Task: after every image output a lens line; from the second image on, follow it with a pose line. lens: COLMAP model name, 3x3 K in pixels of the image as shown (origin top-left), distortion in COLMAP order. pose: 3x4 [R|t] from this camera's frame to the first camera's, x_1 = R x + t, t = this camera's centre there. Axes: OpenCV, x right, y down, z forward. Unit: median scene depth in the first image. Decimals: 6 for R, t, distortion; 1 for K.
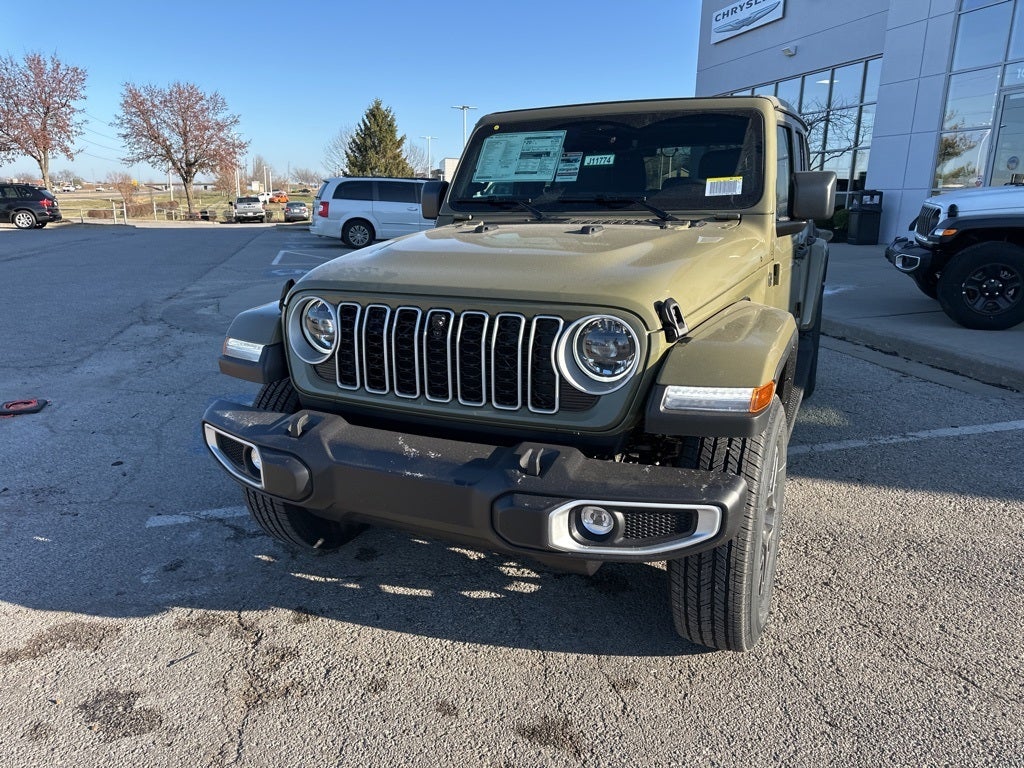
lens RADIAL K [[727.7, 0, 512.0], [0, 727.7, 380.4], [0, 0, 1]] dist [0.053047, -0.063258]
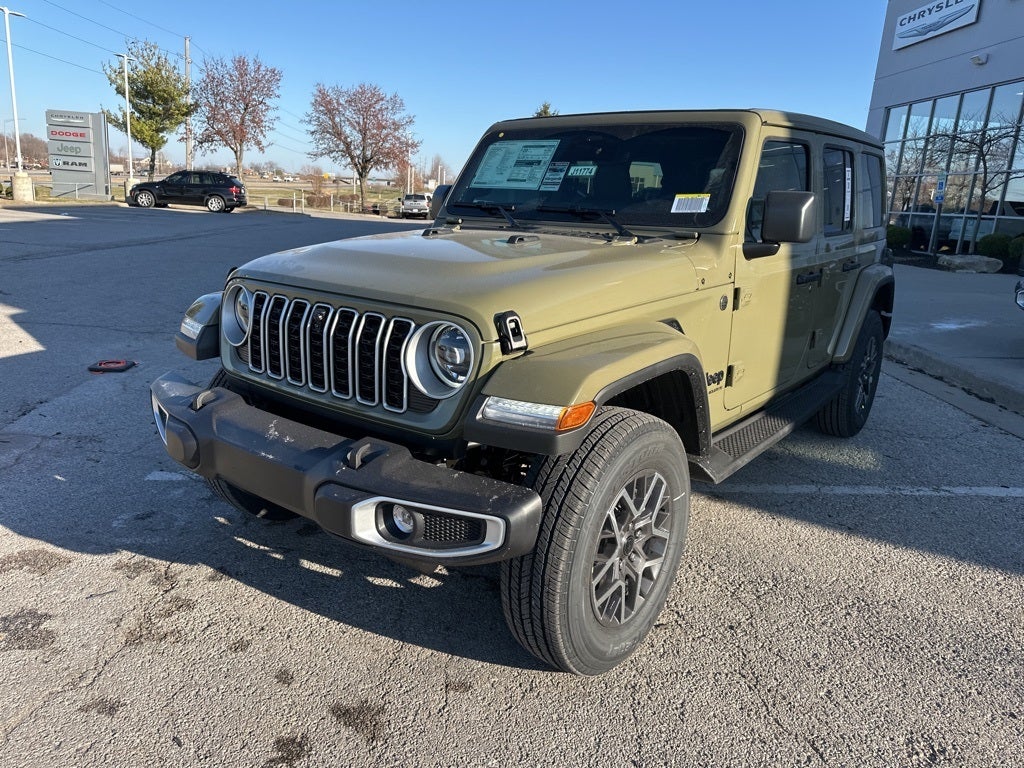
lens RADIAL K [[729.1, 0, 512.0], [0, 729.1, 384.0], [0, 0, 1]] dist [0.036651, -0.038234]
pose [[0.973403, 0.099622, -0.206308, 0.279318], [-0.099700, 0.994967, 0.010047, -0.014331], [0.206270, 0.010789, 0.978436, 0.012007]]
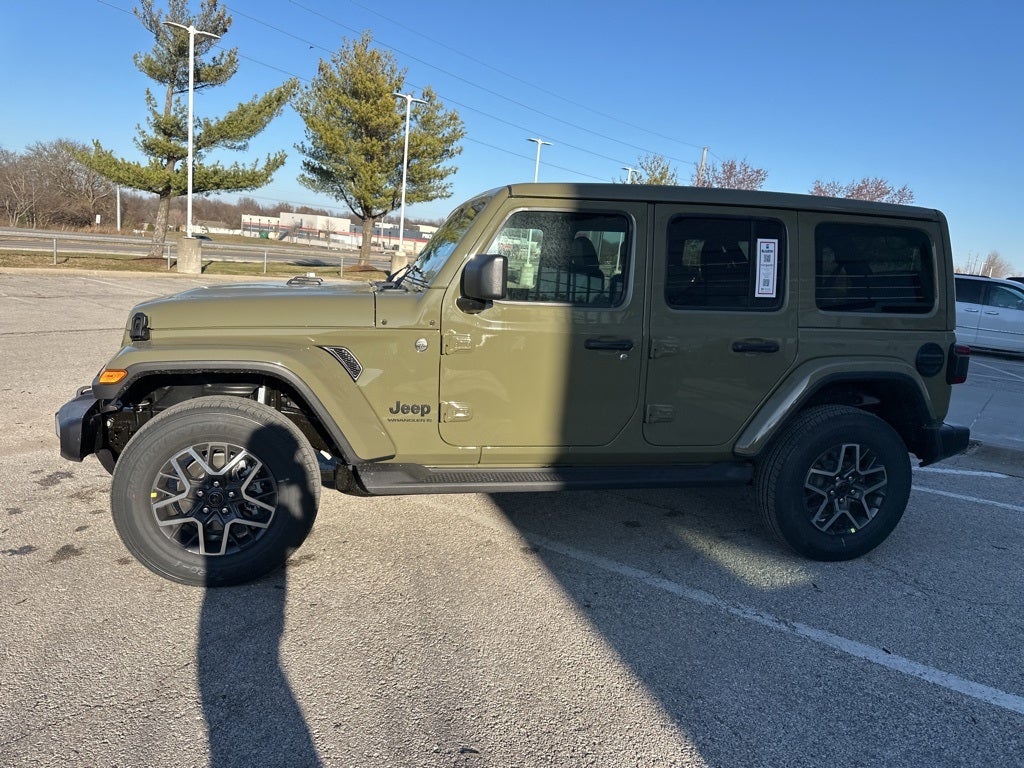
lens RADIAL K [[727.7, 0, 512.0], [0, 727.7, 380.4], [0, 0, 1]] dist [0.053047, -0.063258]
pose [[0.600863, 0.174359, -0.780104, 1.257279], [-0.264728, 0.964253, 0.011615, -0.130229], [0.754243, 0.199537, 0.625541, 0.409163]]
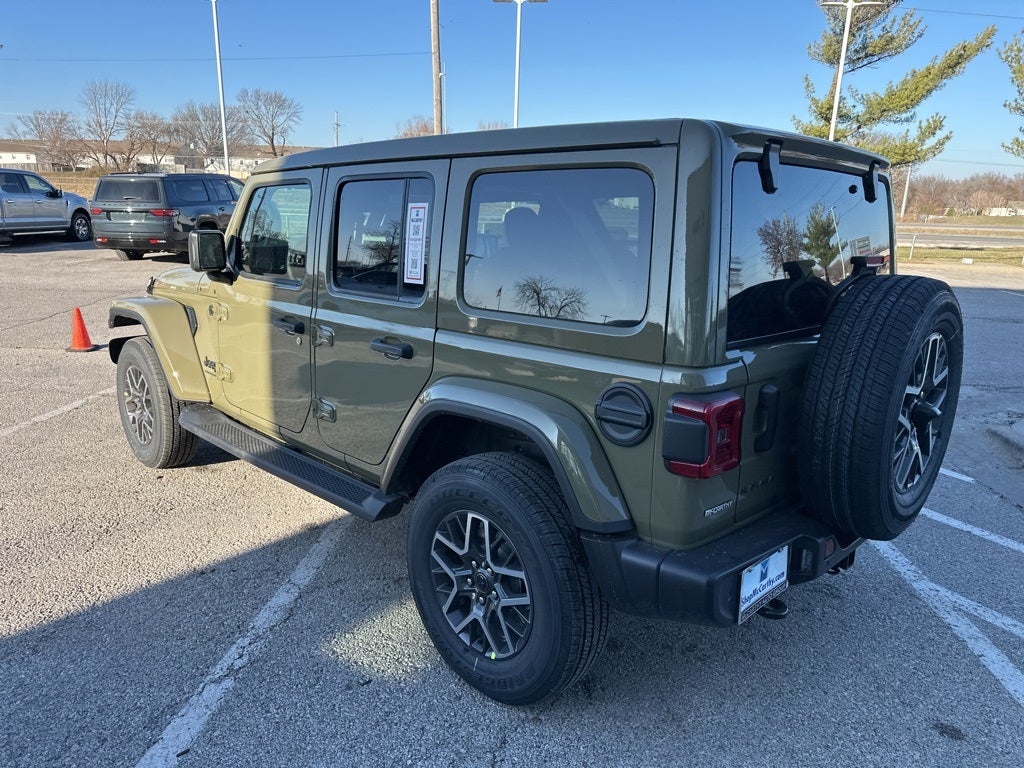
lens RADIAL K [[715.4, 0, 500.5], [0, 715.4, 390.5], [0, 0, 1]] dist [0.073537, -0.076764]
pose [[-0.343223, 0.226346, -0.911573, 1.326257], [-0.260738, 0.909423, 0.323984, -0.538542], [0.902338, 0.348880, -0.253118, 1.773696]]
